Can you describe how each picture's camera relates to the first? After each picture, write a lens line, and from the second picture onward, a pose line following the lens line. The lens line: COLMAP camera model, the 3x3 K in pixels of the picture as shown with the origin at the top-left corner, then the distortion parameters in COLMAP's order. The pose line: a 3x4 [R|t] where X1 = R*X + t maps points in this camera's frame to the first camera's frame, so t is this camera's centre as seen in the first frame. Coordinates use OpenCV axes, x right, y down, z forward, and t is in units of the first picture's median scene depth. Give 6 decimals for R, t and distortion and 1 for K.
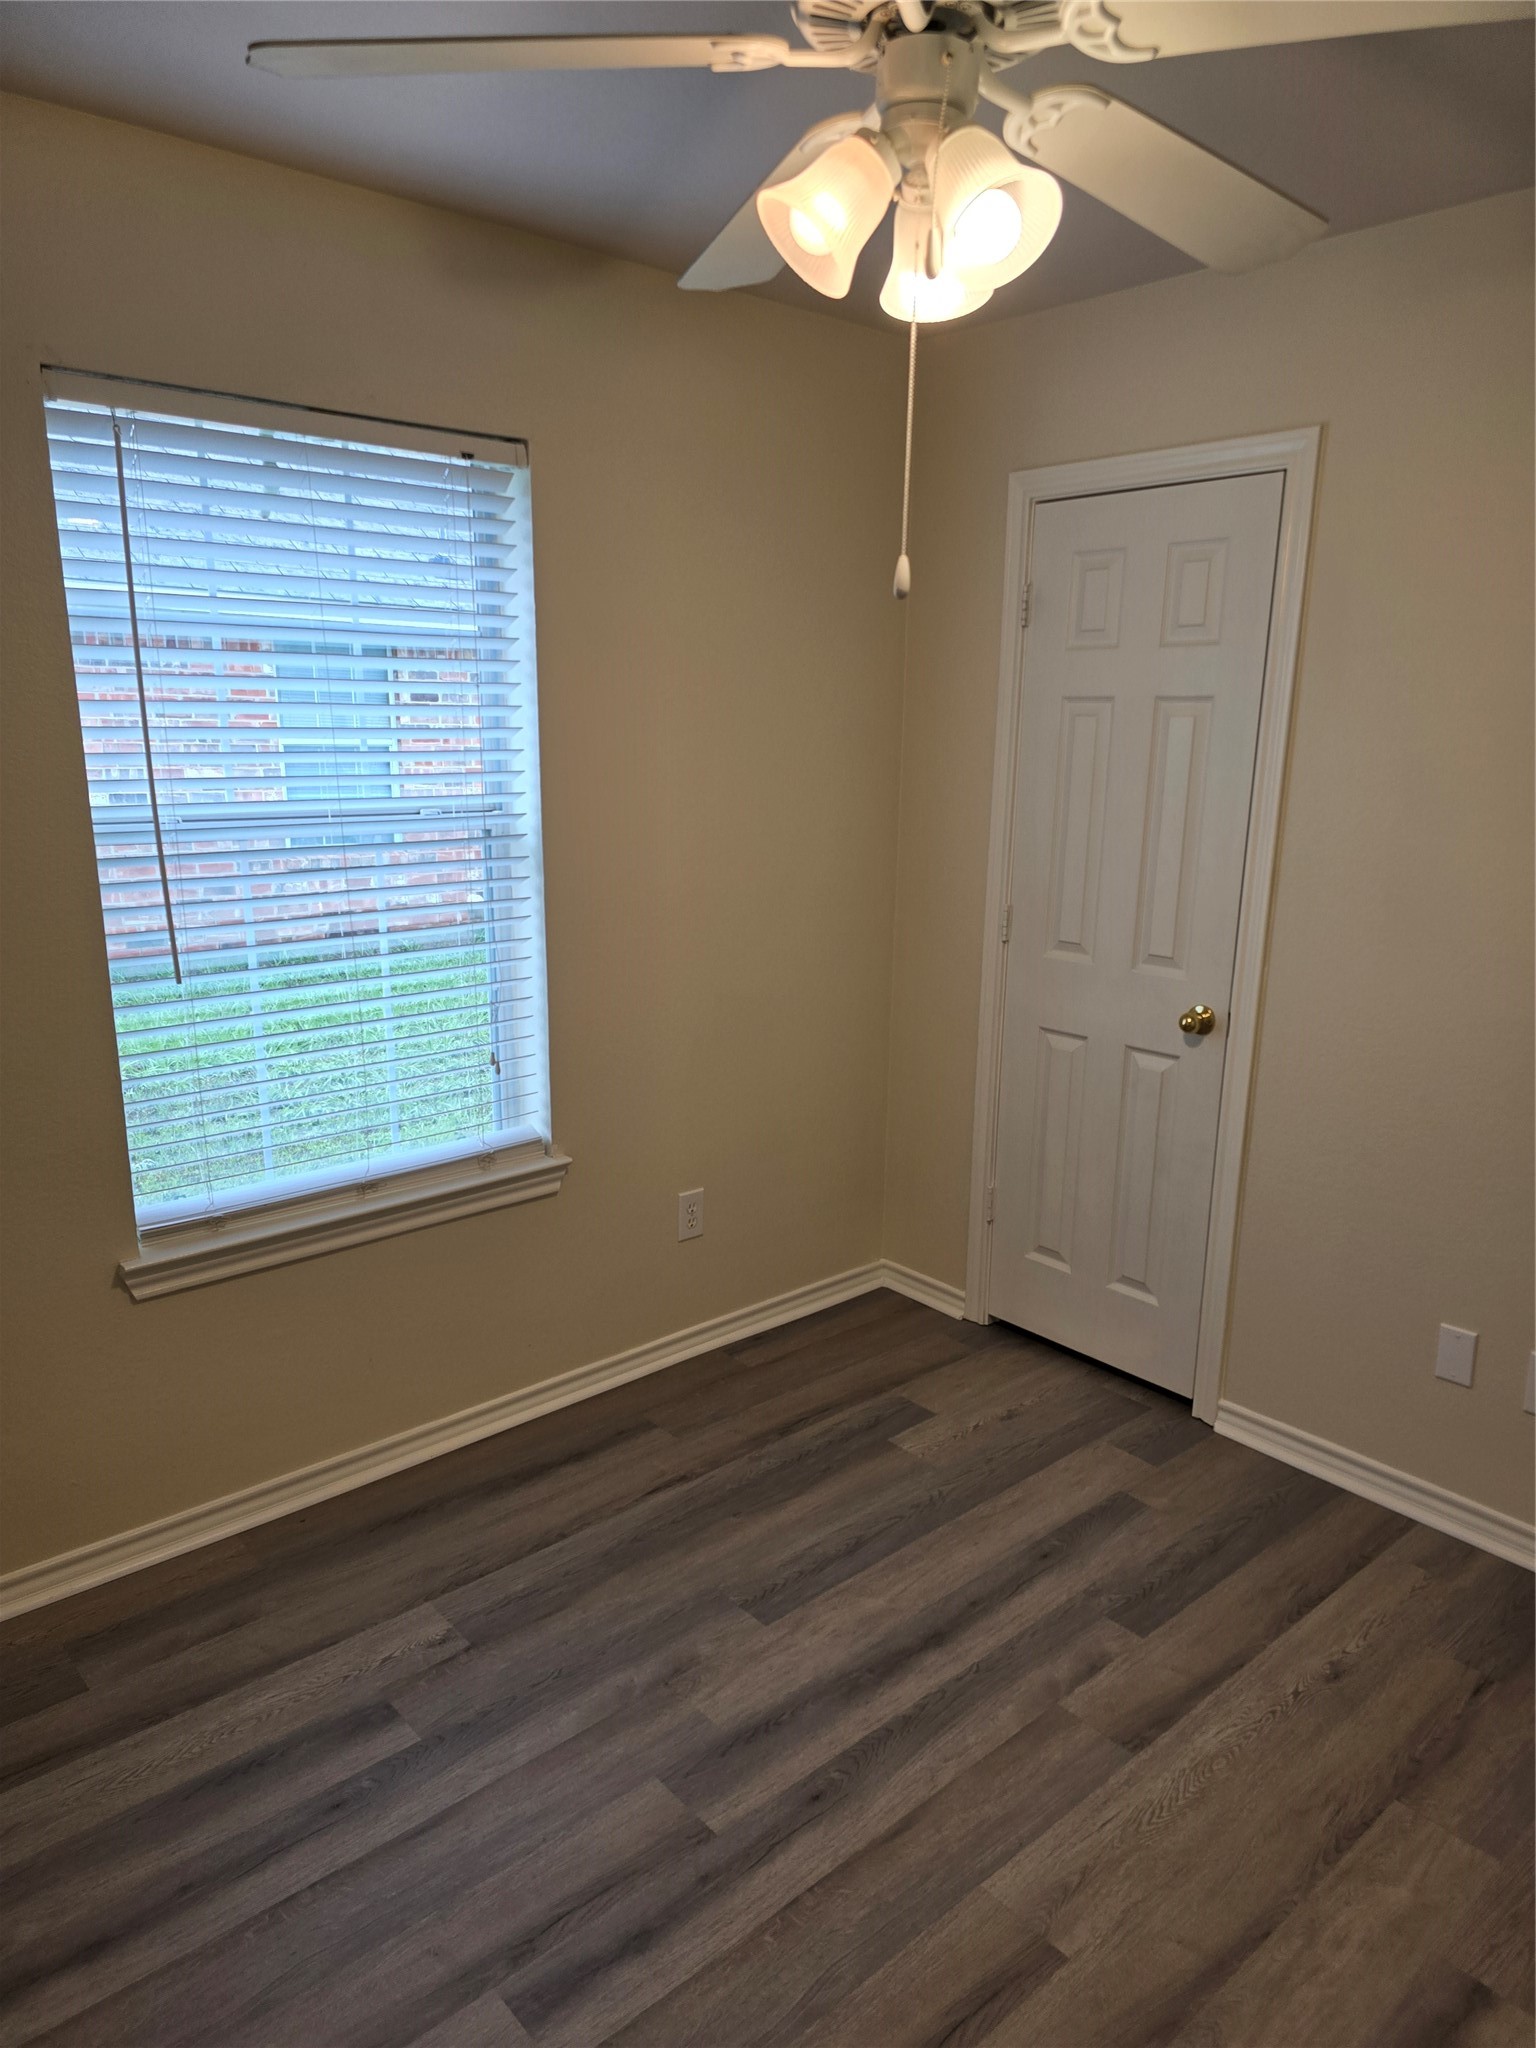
lens RADIAL K [[1376.2, 0, 770.5], [0, 1376.2, 1035.2], [0, 0, 1]] dist [0.065217, -0.050696]
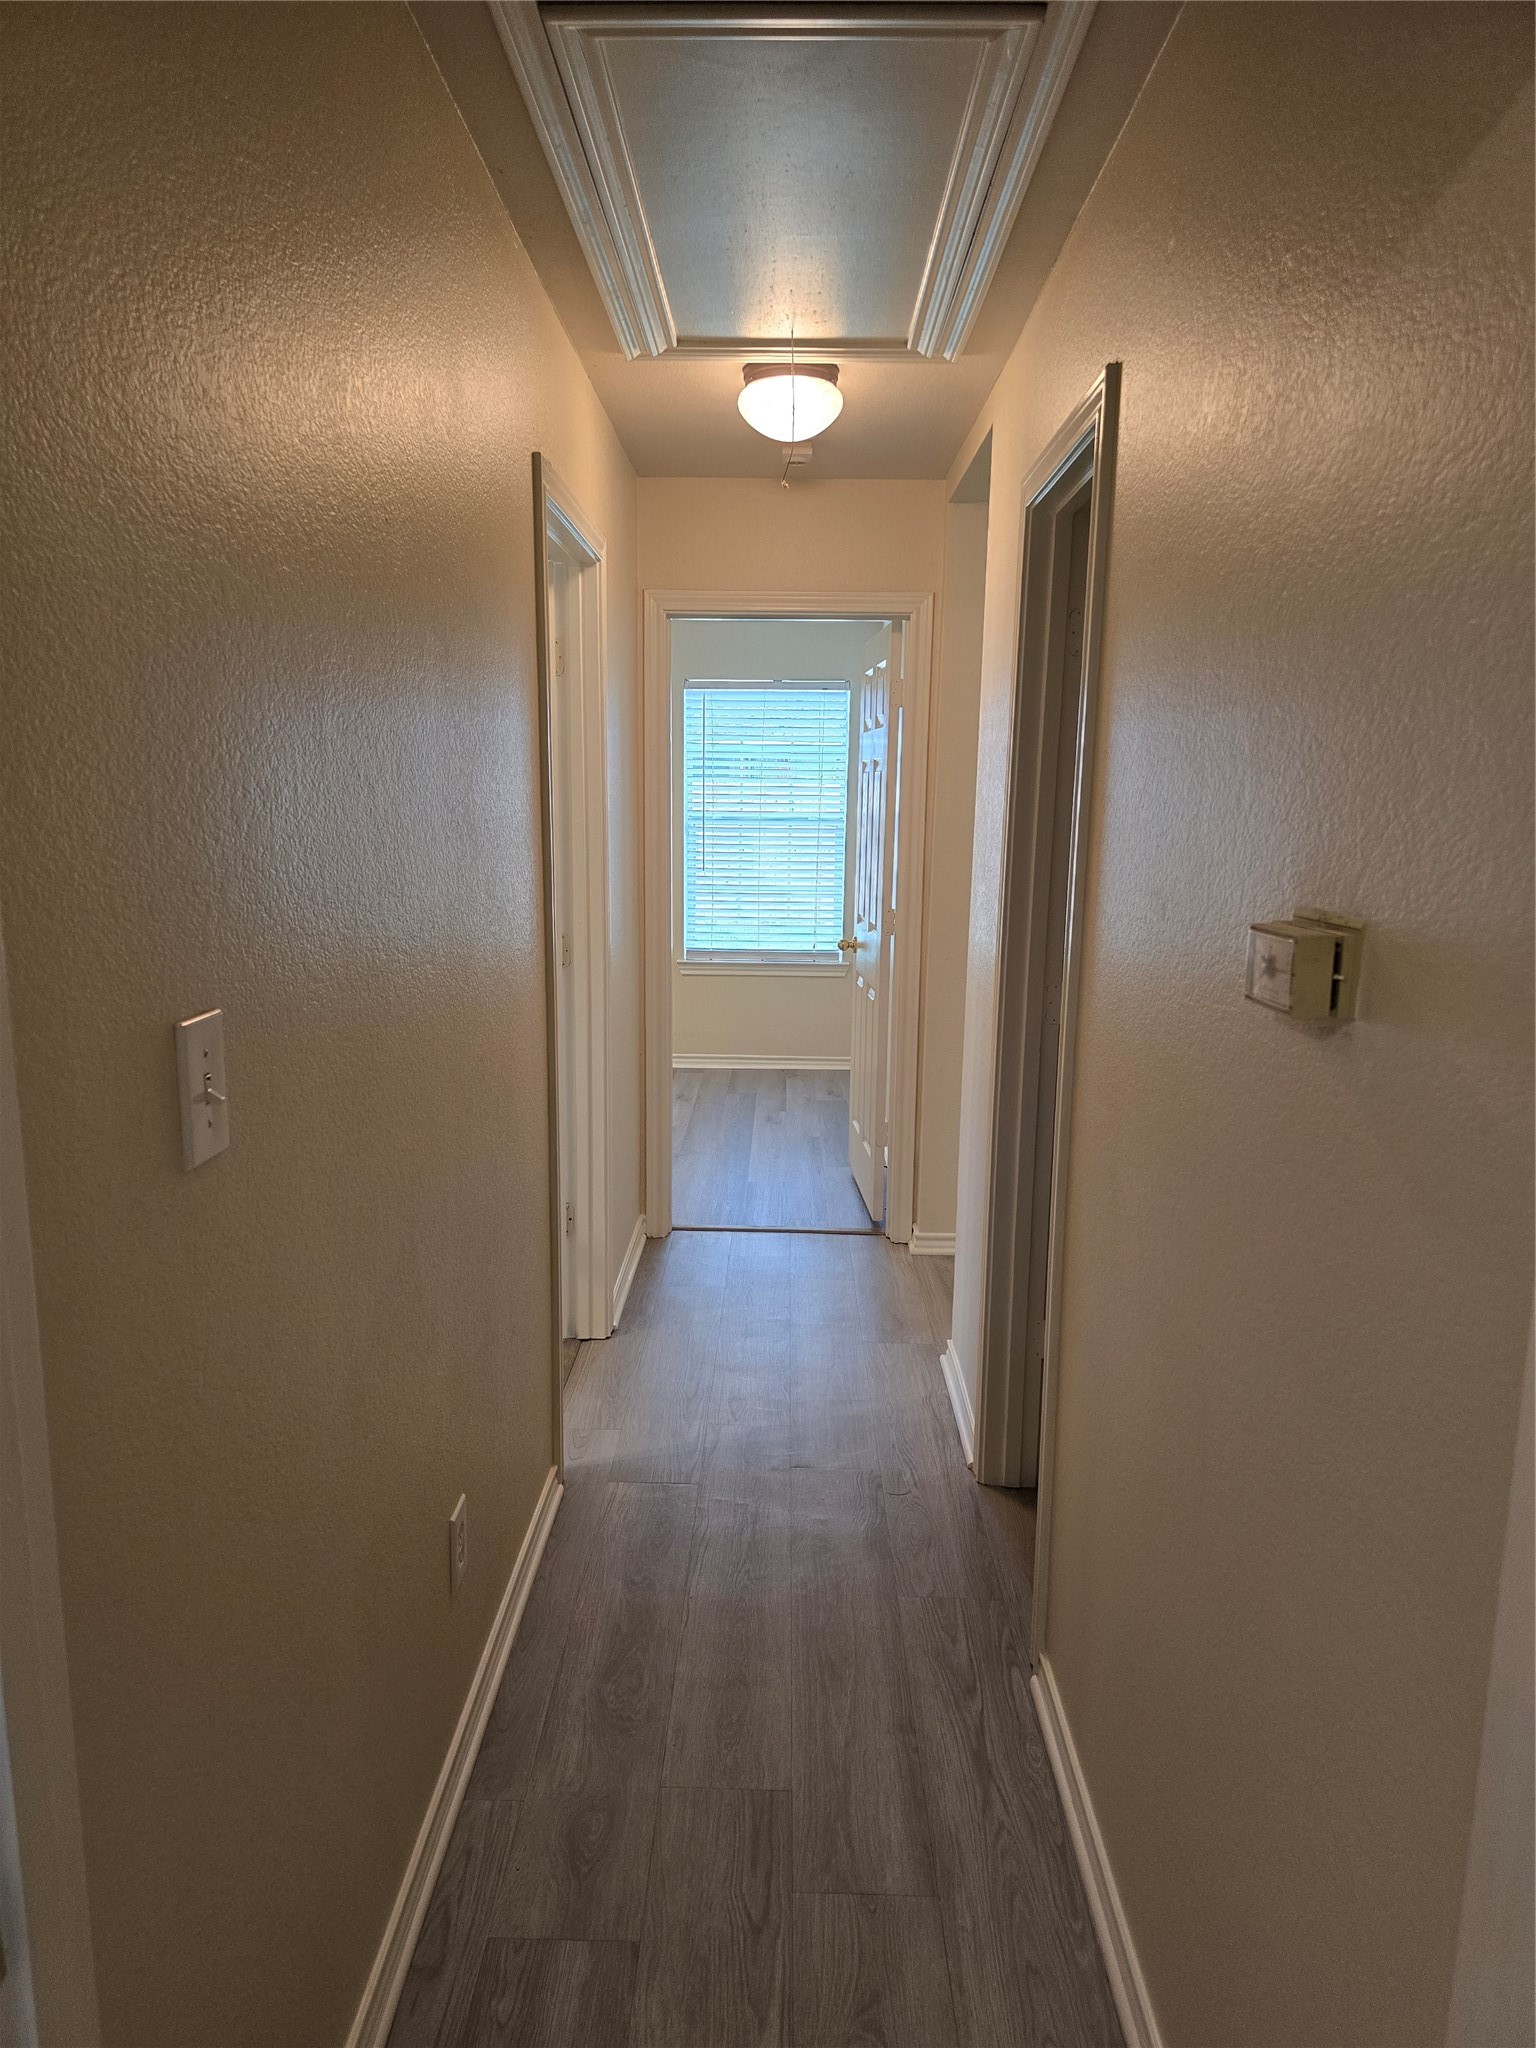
lens RADIAL K [[1376.2, 0, 764.2], [0, 1376.2, 1025.8], [0, 0, 1]] dist [0.065217, -0.050696]
pose [[0.749363, 0.109820, -0.652989, 1.751727], [-0.156521, 0.987582, -0.013530, 0.335089], [0.643395, 0.112346, 0.757246, -1.207445]]
